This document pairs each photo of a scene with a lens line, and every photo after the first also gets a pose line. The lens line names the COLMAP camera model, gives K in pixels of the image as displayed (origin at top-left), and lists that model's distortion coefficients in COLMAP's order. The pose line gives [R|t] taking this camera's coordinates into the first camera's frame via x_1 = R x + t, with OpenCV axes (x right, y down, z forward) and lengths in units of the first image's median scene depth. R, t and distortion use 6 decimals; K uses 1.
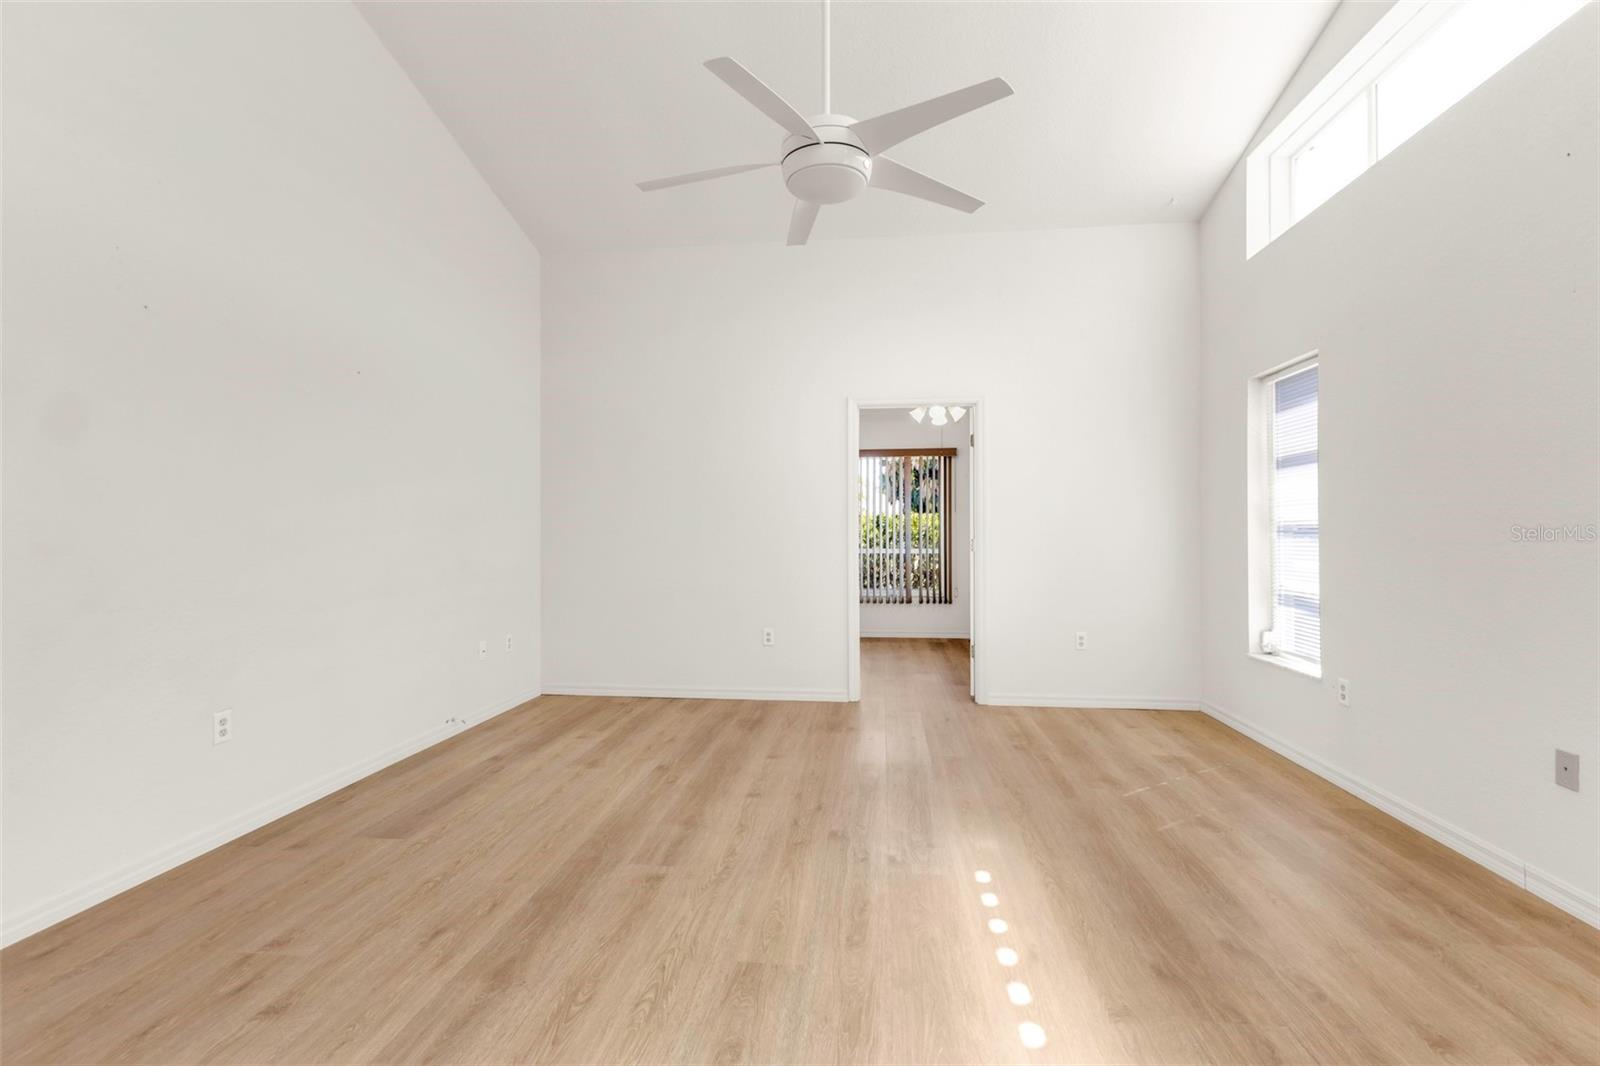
lens RADIAL K [[704.5, 0, 802.3], [0, 704.5, 527.9], [0, 0, 1]] dist [0.008341, -0.000188]
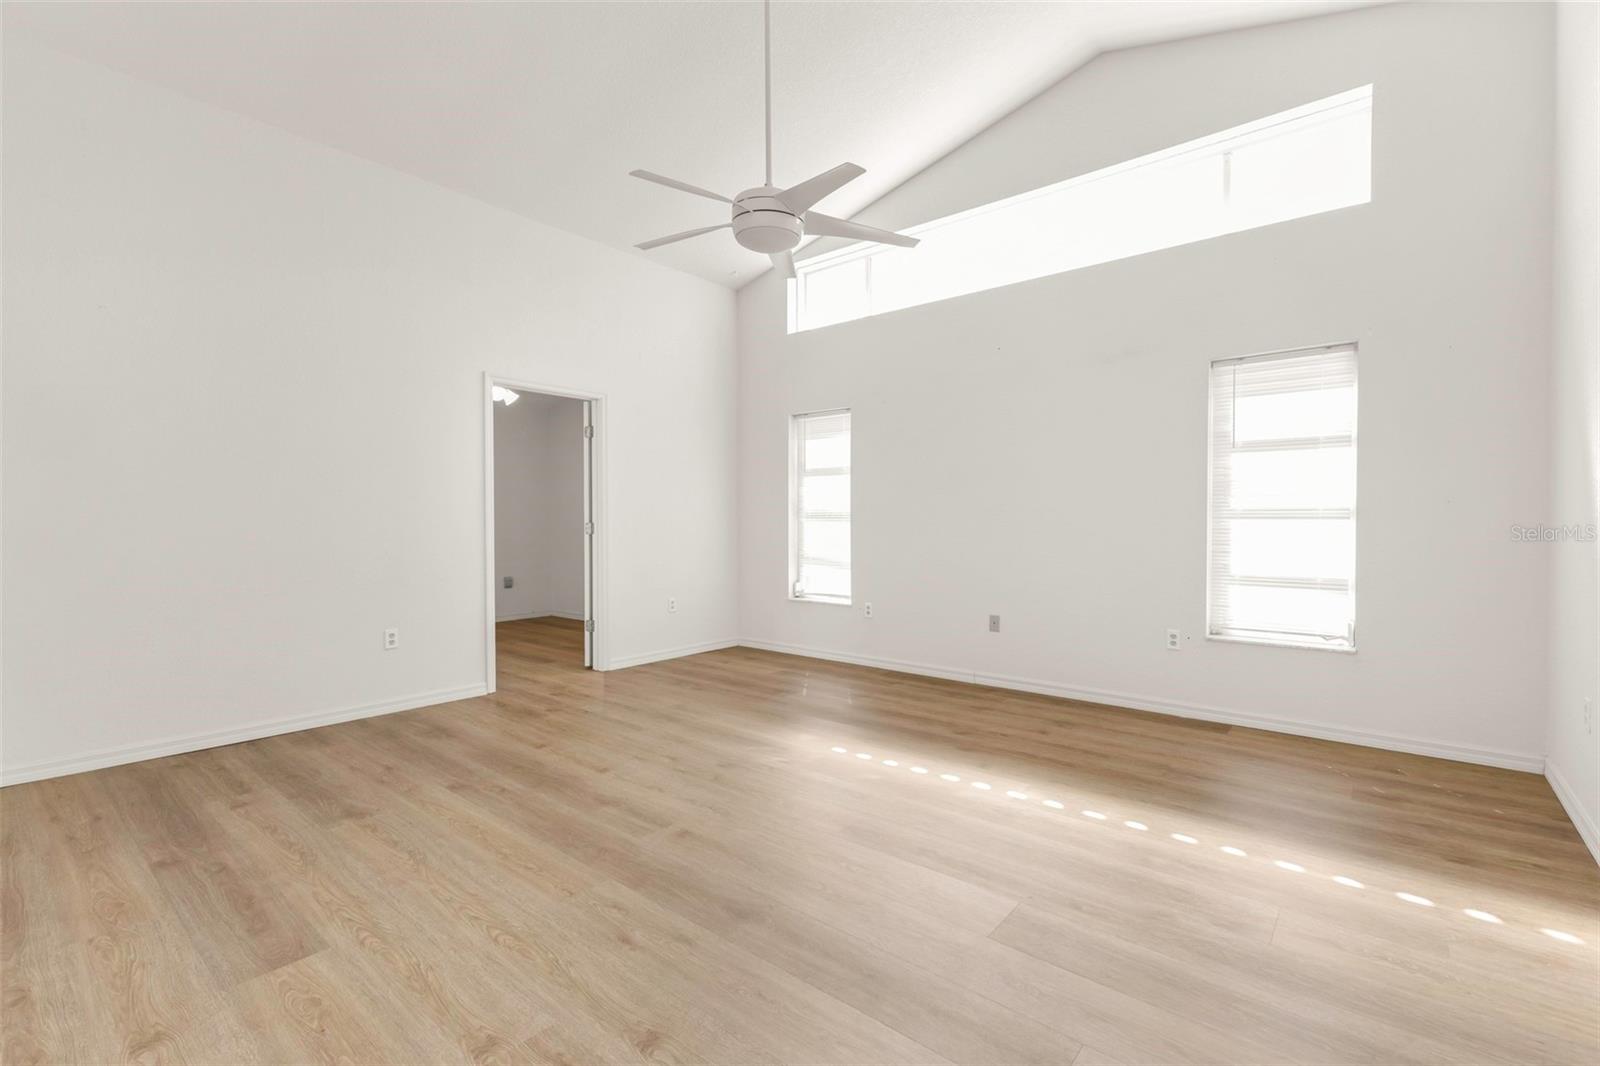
lens RADIAL K [[704.5, 0, 802.3], [0, 704.5, 527.9], [0, 0, 1]] dist [0.008341, -0.000188]
pose [[0.553053, -0.009940, 0.833087, -0.702350], [-0.010590, 0.999764, 0.018959, 0.000070], [-0.833079, -0.019308, 0.552818, 0.174335]]
